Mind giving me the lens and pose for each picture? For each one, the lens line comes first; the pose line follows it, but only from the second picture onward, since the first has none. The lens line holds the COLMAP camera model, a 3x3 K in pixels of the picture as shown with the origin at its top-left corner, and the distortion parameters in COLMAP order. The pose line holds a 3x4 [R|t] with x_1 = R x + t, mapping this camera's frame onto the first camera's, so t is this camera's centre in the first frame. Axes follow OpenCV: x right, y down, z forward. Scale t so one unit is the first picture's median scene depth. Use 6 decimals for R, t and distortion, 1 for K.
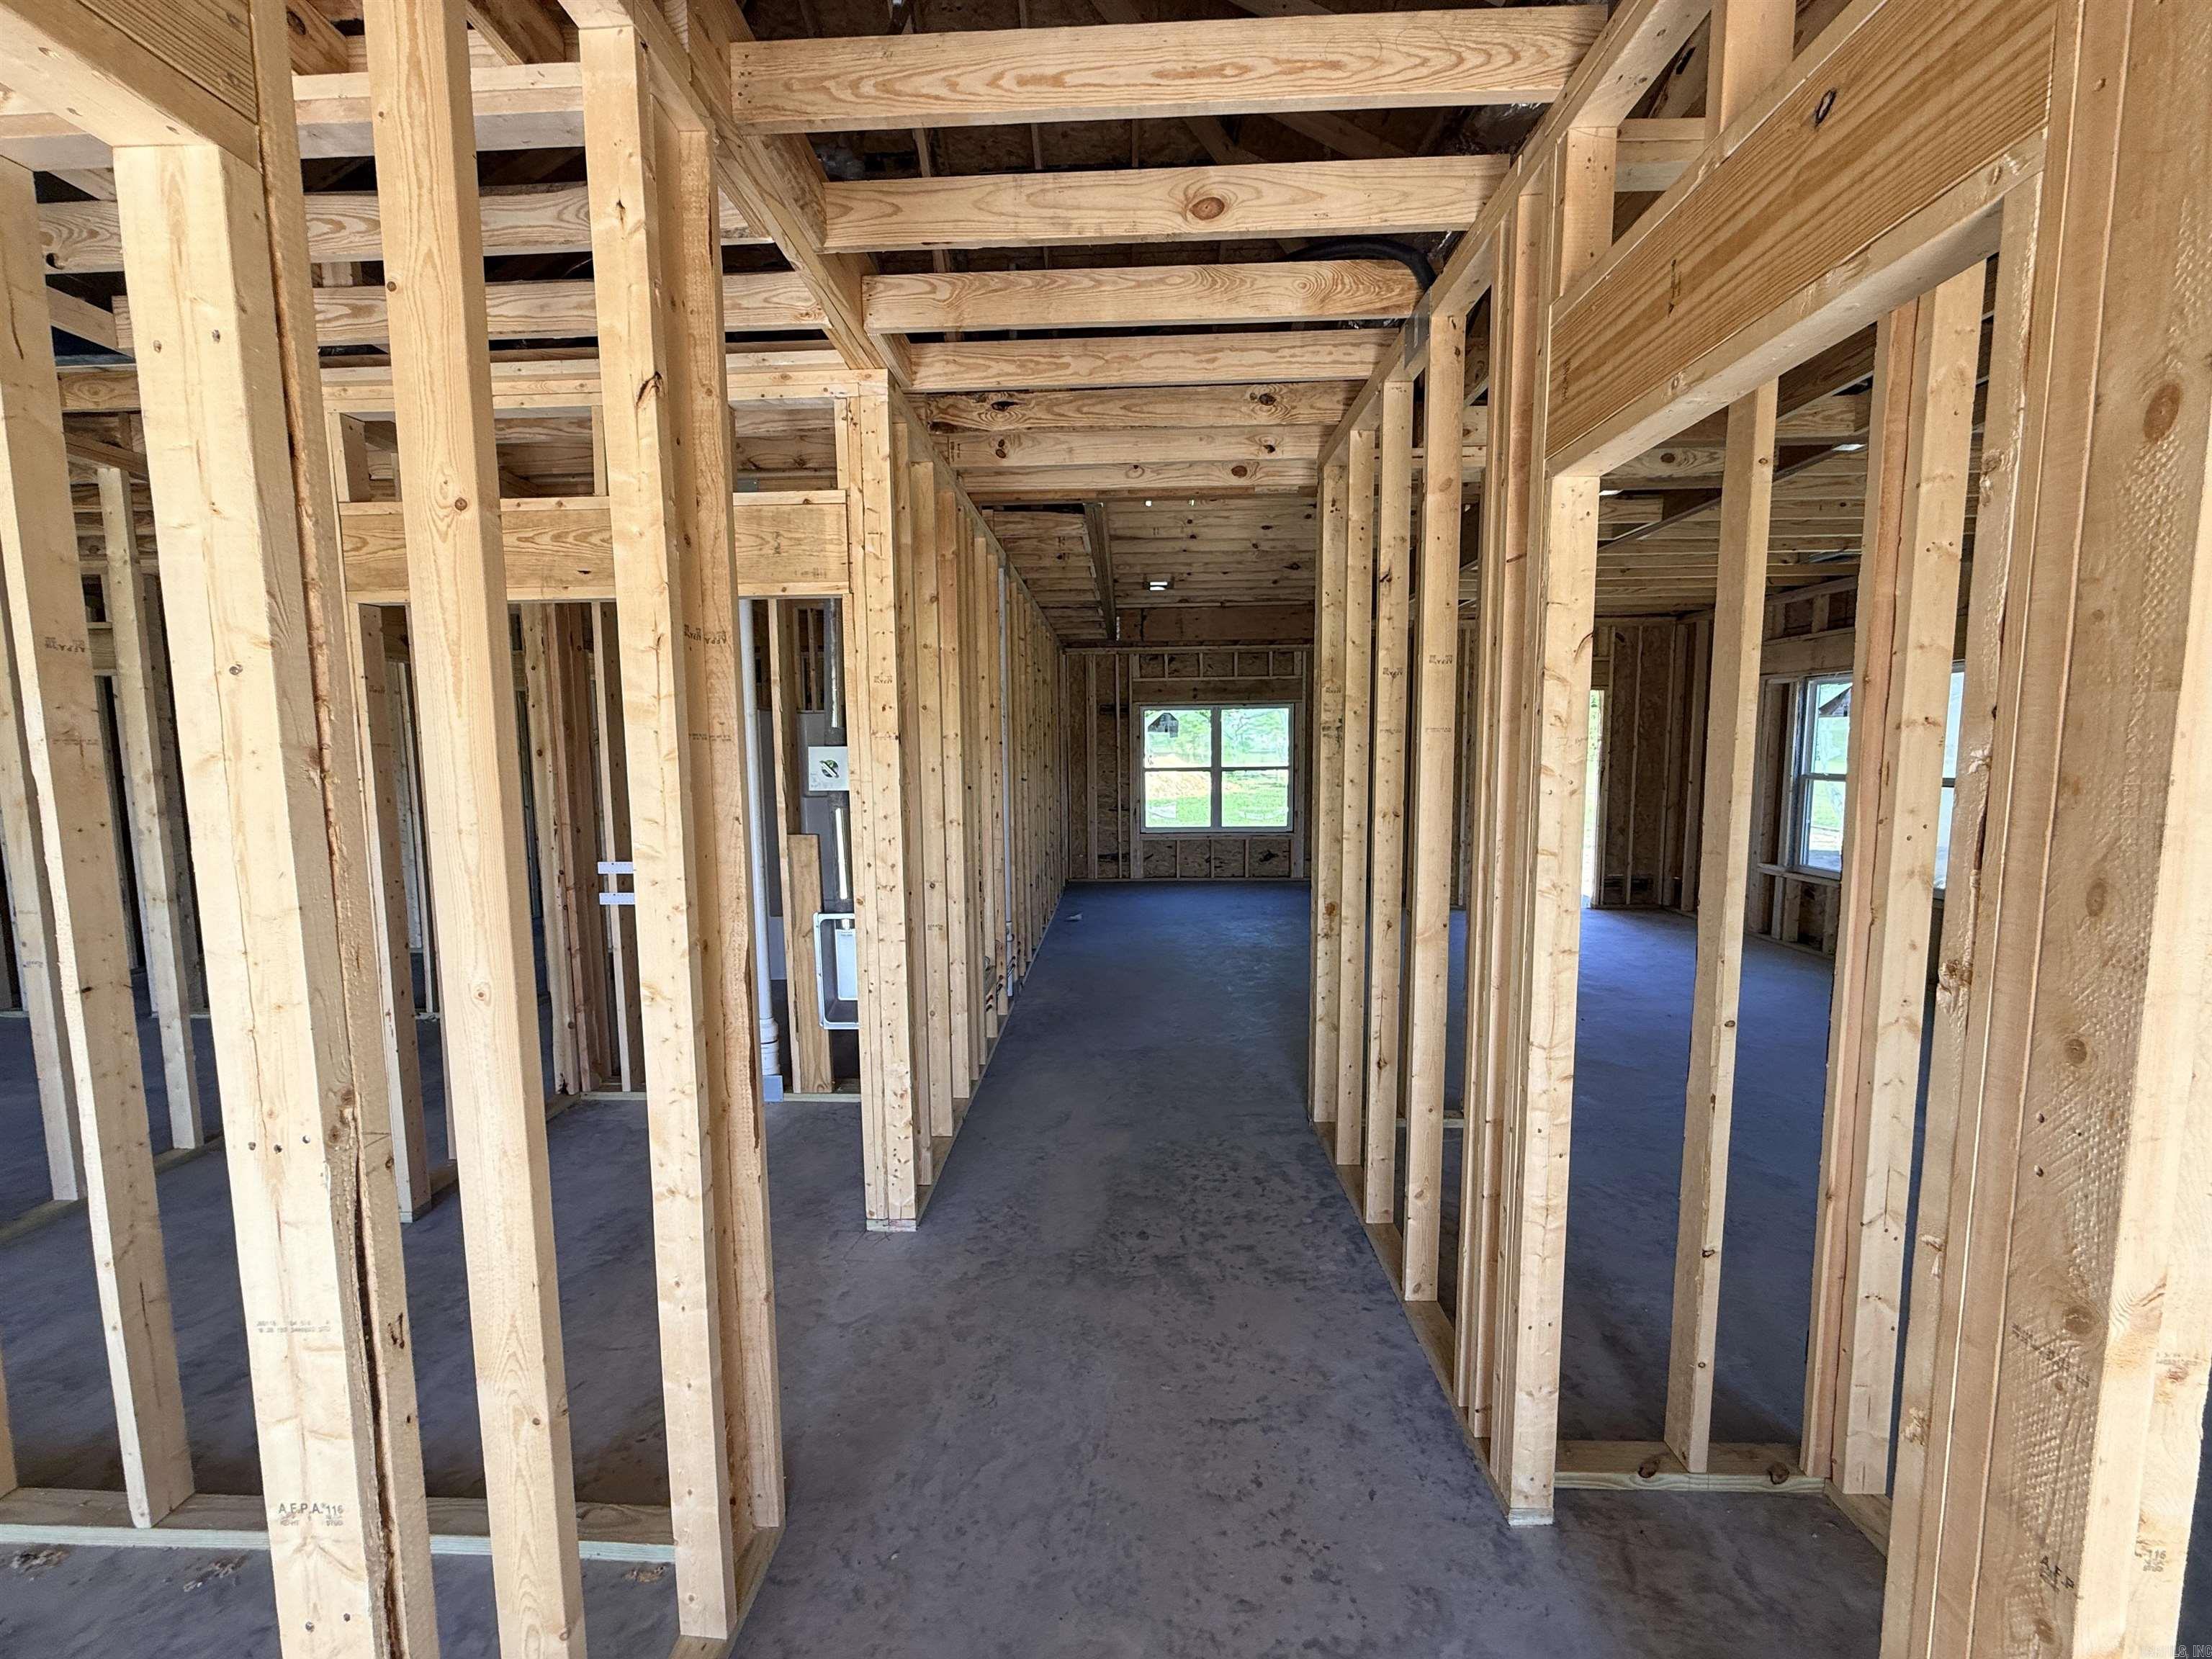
lens RADIAL K [[881.2, 0, 1102.9], [0, 881.2, 833.2], [0, 0, 1]] dist [-0.002501, 0.000712]
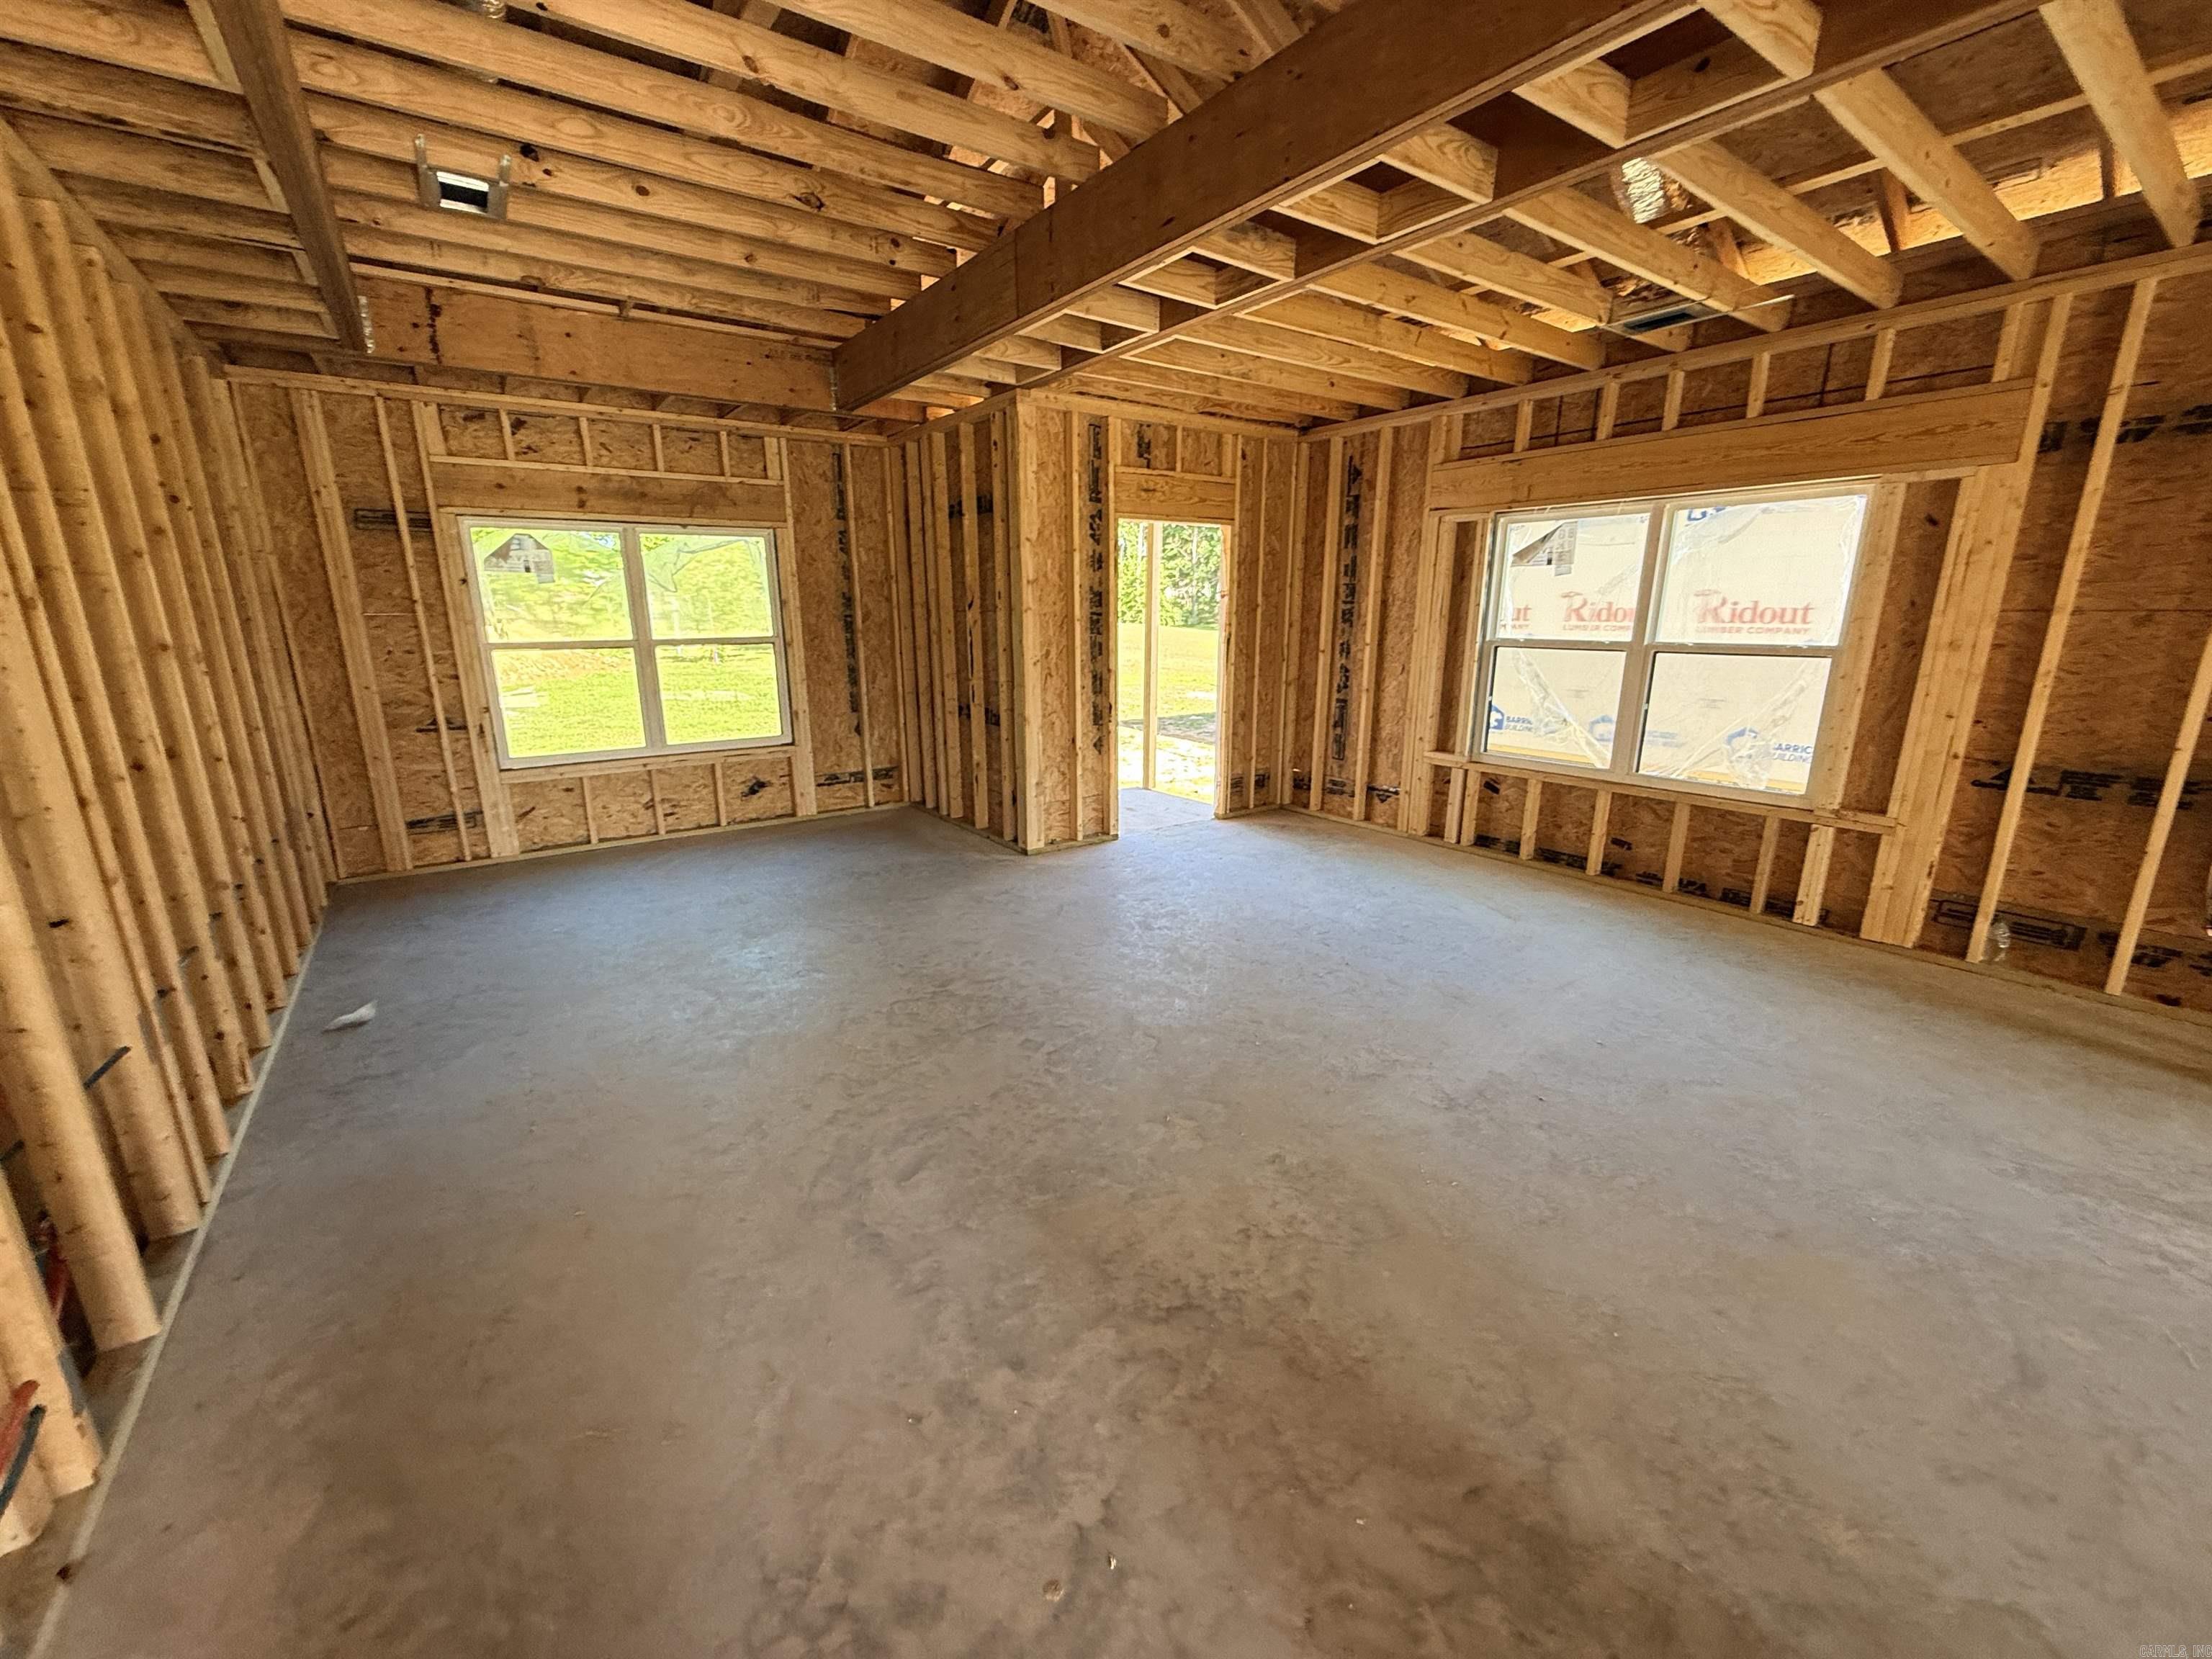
lens RADIAL K [[881.2, 0, 1100.6], [0, 881.2, 827.8], [0, 0, 1]] dist [-0.002501, 0.000712]
pose [[0.793976, -0.141508, 0.591251, 0.012273], [0.055545, 0.985351, 0.161240, -0.031788], [-0.605407, -0.095180, 0.790205, 0.378220]]
